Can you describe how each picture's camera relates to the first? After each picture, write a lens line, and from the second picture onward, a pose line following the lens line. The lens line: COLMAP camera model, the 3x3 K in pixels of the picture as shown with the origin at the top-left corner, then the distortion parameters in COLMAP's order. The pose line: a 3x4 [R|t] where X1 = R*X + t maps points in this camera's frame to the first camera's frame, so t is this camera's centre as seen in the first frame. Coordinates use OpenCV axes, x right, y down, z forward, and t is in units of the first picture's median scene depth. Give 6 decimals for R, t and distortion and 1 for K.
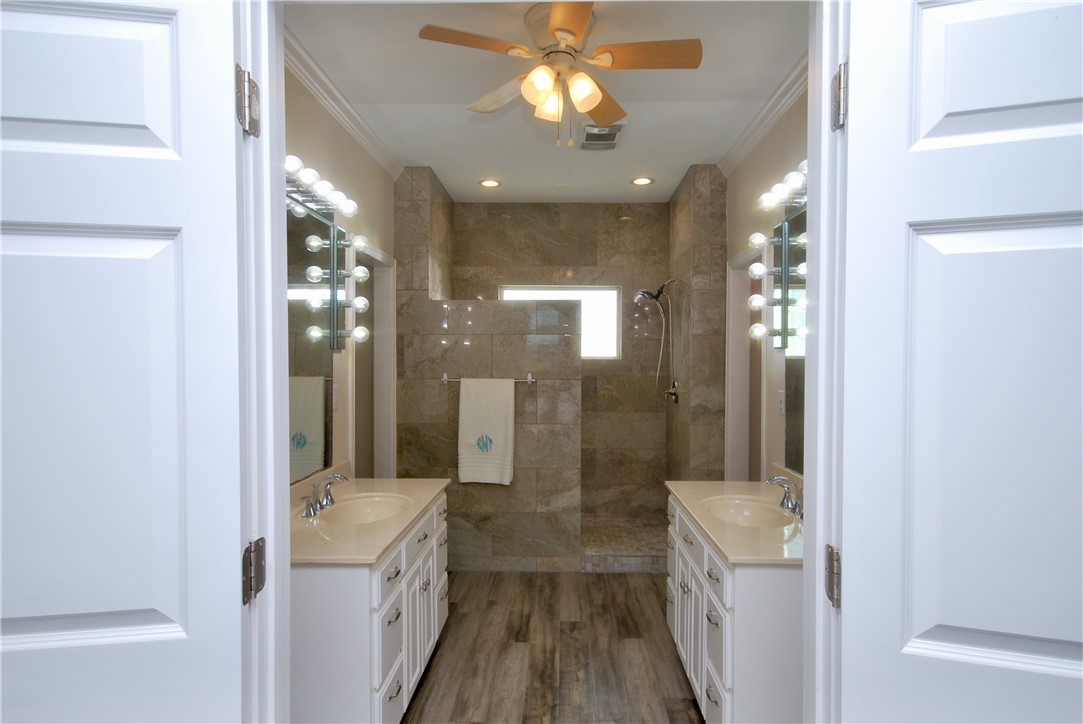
lens RADIAL K [[587.1, 0, 544.6], [0, 587.1, 361.9], [0, 0, 1]] dist [0.001368, -0.000240]
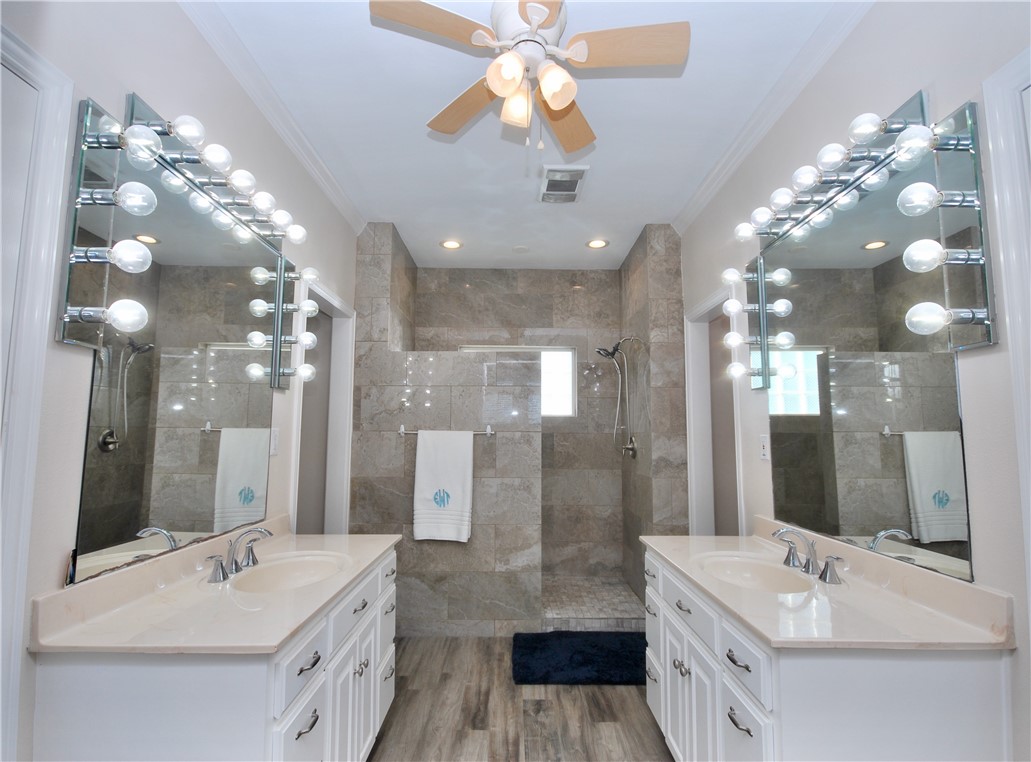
lens RADIAL K [[495.6, 0, 511.3], [0, 495.6, 385.3], [0, 0, 1]] dist [-0.006038, 0.000779]
pose [[0.999621, 0.004621, 0.027153, -0.010830], [-0.001784, 0.994621, -0.103570, 0.039025], [-0.027486, 0.103482, 0.994251, 0.170388]]
